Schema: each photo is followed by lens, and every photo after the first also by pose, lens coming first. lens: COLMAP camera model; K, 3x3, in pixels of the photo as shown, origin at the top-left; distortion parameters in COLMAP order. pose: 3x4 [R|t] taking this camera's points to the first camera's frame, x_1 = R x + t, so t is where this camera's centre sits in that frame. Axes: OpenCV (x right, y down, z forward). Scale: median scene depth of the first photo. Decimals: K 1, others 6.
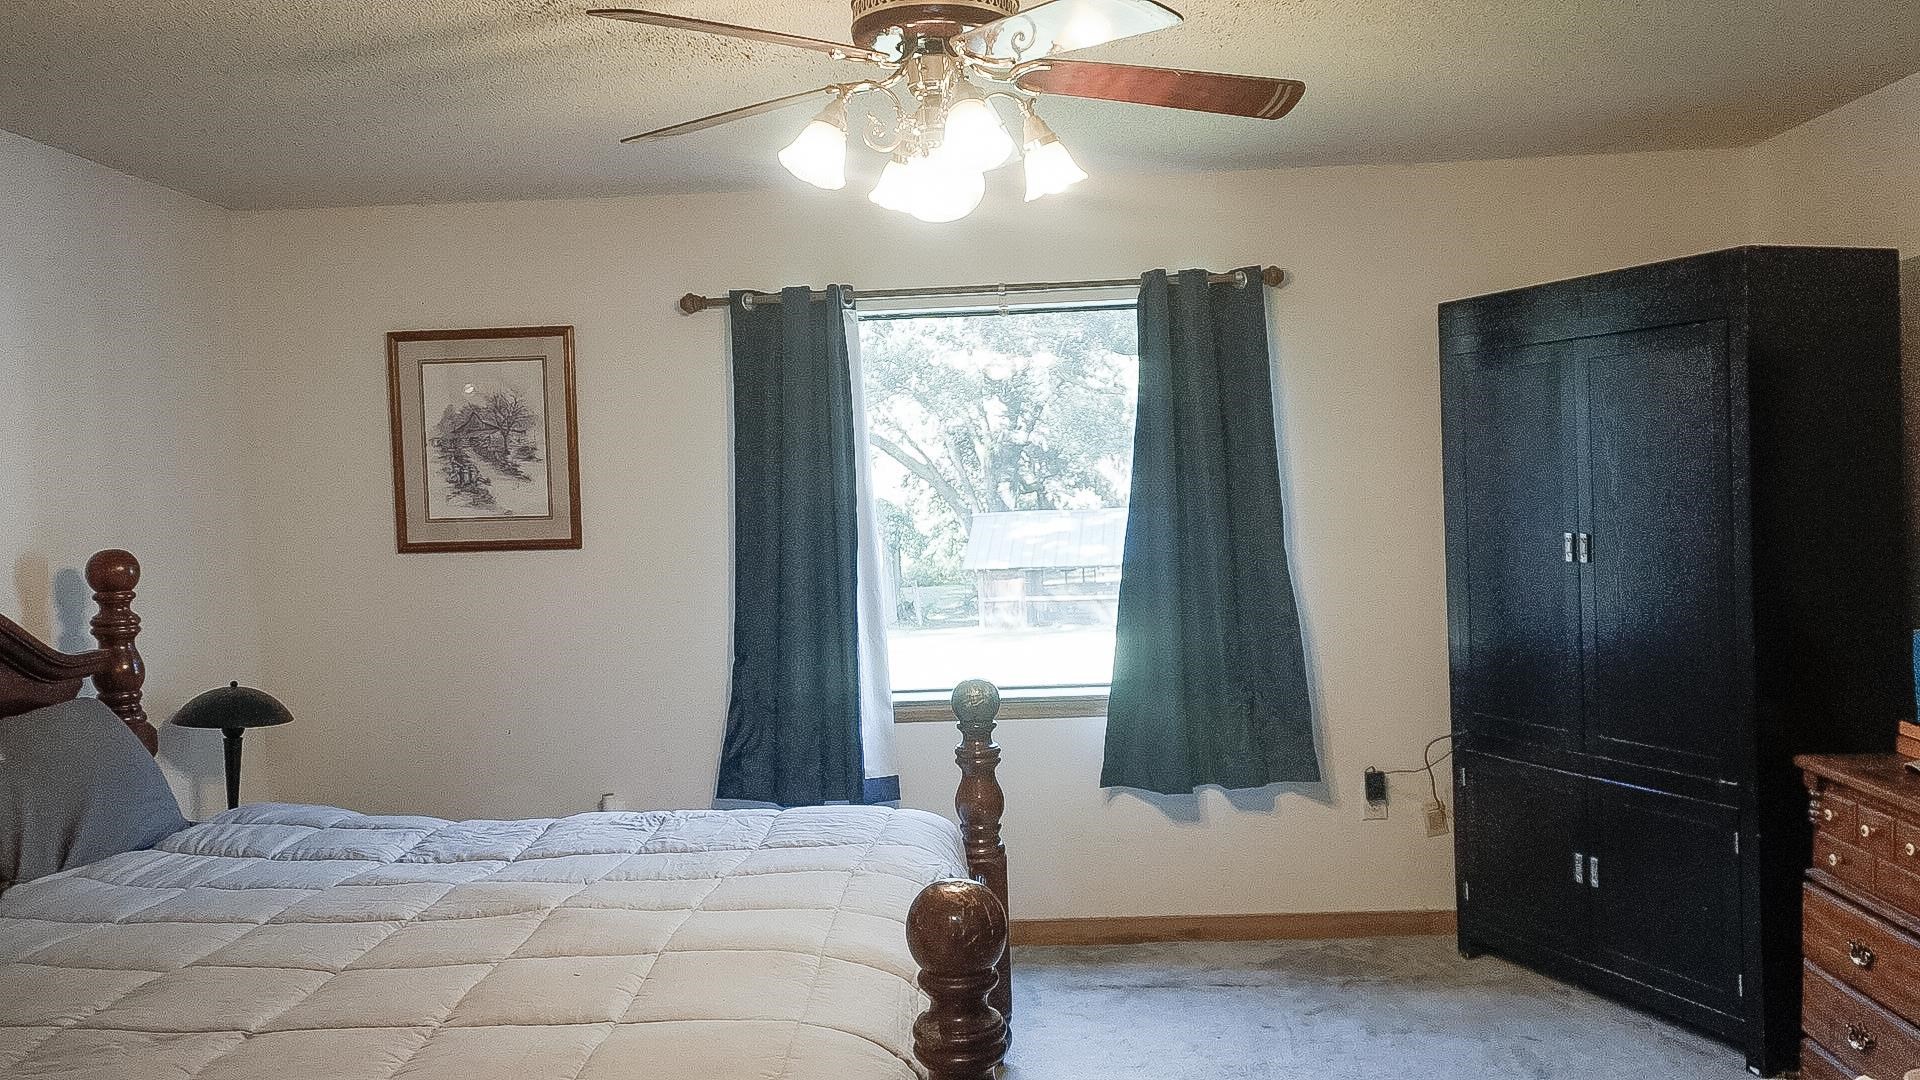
lens RADIAL K [[1425.7, 0, 967.3], [0, 1425.7, 545.3], [0, 0, 1]] dist [-0.068615, -0.008243]
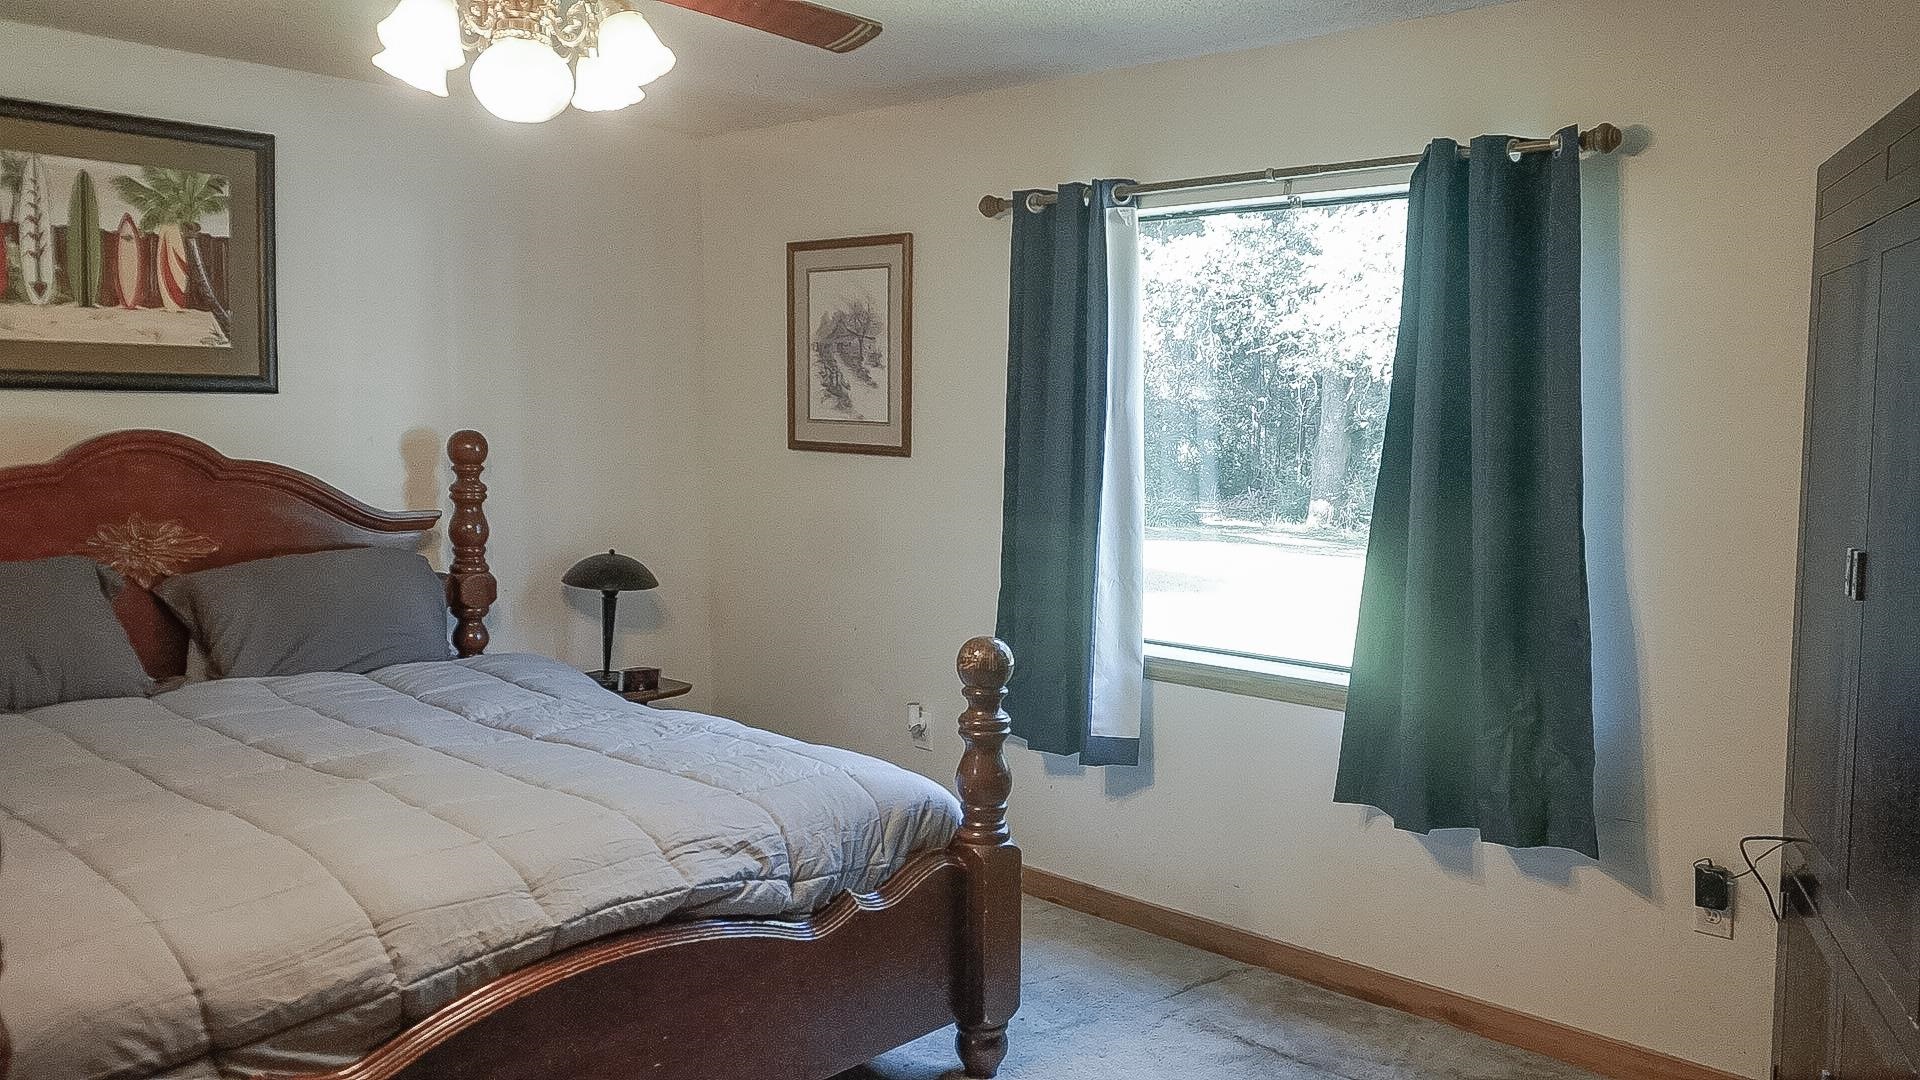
lens RADIAL K [[1425.7, 0, 955.8], [0, 1425.7, 530.6], [0, 0, 1]] dist [-0.068615, -0.008243]
pose [[0.770337, 0.102565, -0.629334, 0.407777], [-0.066919, 0.994532, 0.080171, -0.029934], [0.634116, -0.019644, 0.772988, 0.249681]]
